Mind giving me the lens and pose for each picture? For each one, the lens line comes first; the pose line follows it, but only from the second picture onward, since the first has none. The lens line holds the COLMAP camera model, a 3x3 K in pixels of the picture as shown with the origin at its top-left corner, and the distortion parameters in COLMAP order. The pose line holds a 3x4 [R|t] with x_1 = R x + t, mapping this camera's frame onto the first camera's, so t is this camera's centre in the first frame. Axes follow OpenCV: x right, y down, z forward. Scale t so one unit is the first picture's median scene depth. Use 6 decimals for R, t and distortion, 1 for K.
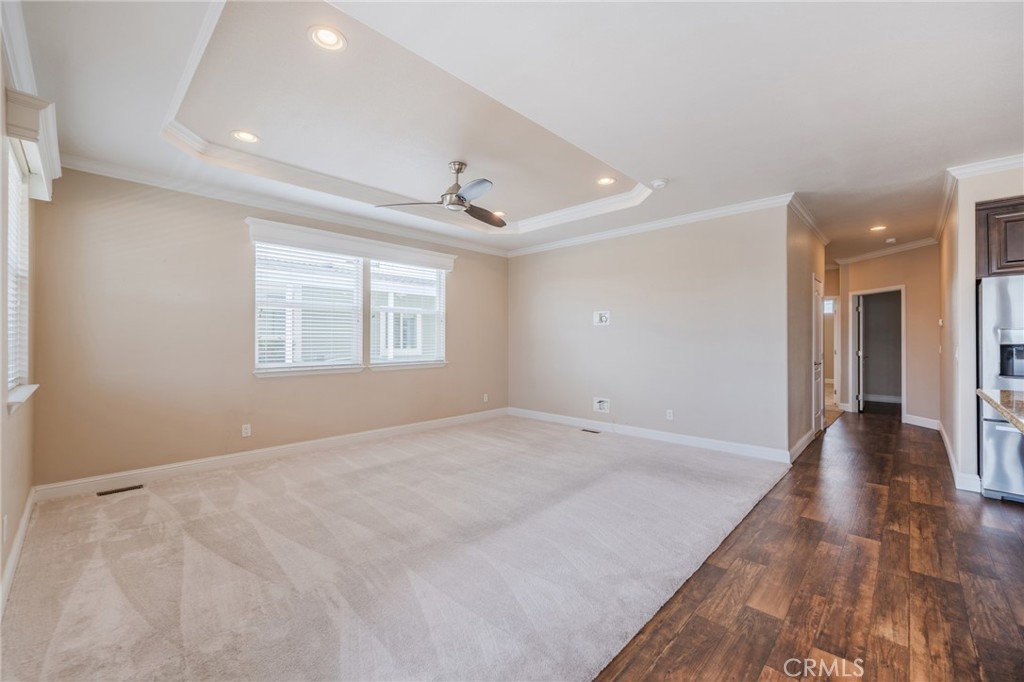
lens RADIAL K [[417.2, 0, 507.4], [0, 417.2, 337.3], [0, 0, 1]] dist [-0.004857, 0.001093]
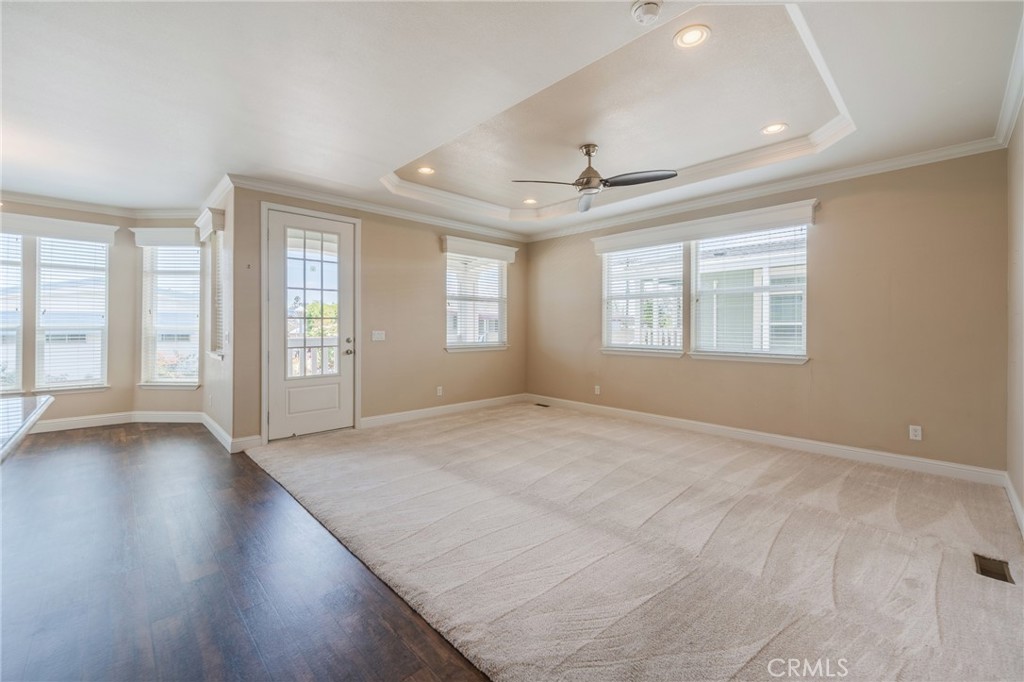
lens RADIAL K [[417.2, 0, 504.3], [0, 417.2, 324.3], [0, 0, 1]] dist [-0.004857, 0.001093]
pose [[-0.042890, 0.000986, -0.999079, 0.652203], [0.007623, 0.999971, 0.000660, -0.000469], [0.999051, -0.007588, -0.042896, 0.621264]]
